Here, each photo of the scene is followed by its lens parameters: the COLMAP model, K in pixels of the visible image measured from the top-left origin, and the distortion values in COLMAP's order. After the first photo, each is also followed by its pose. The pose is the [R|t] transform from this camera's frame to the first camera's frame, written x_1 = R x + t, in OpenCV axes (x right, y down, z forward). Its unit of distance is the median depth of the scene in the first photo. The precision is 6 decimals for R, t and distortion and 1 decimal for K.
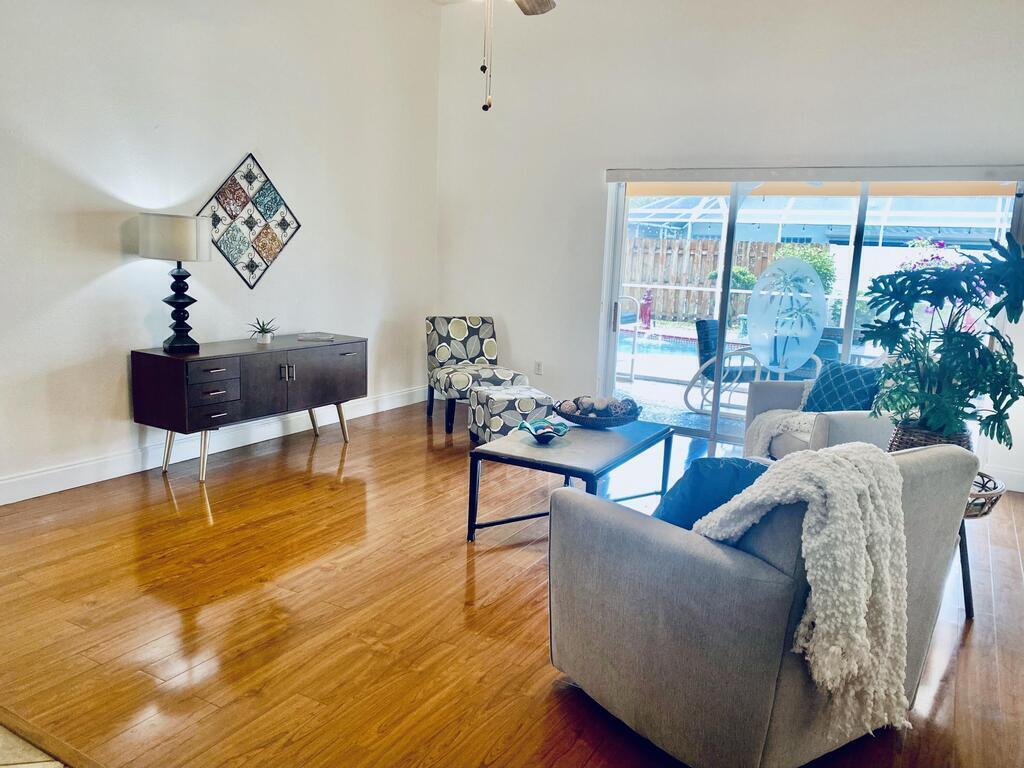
lens RADIAL K [[785.8, 0, 512.0], [0, 785.8, 384.0], [0, 0, 1]] dist [0.005752, 0.000816]
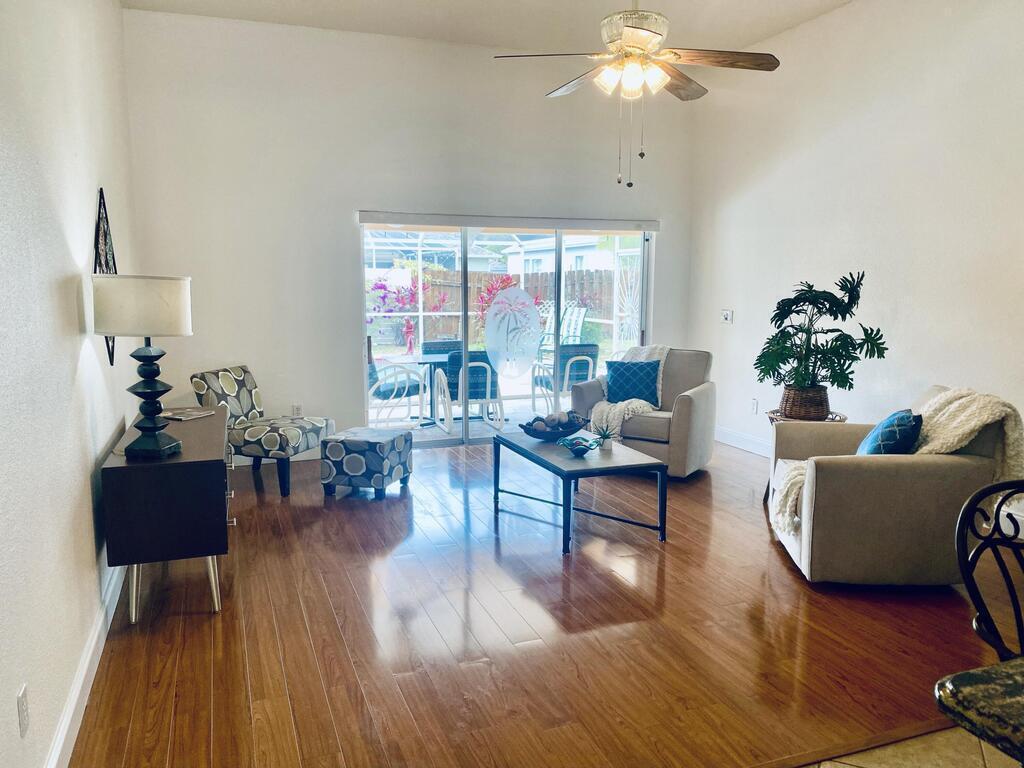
lens RADIAL K [[801.1, 0, 512.0], [0, 801.1, 384.0], [0, 0, 1]] dist [-0.000973, -0.001599]
pose [[0.639856, -0.145327, 0.754629, -0.570406], [0.158614, 0.985788, 0.055353, -0.071577], [-0.751948, 0.084276, 0.653813, 0.174458]]
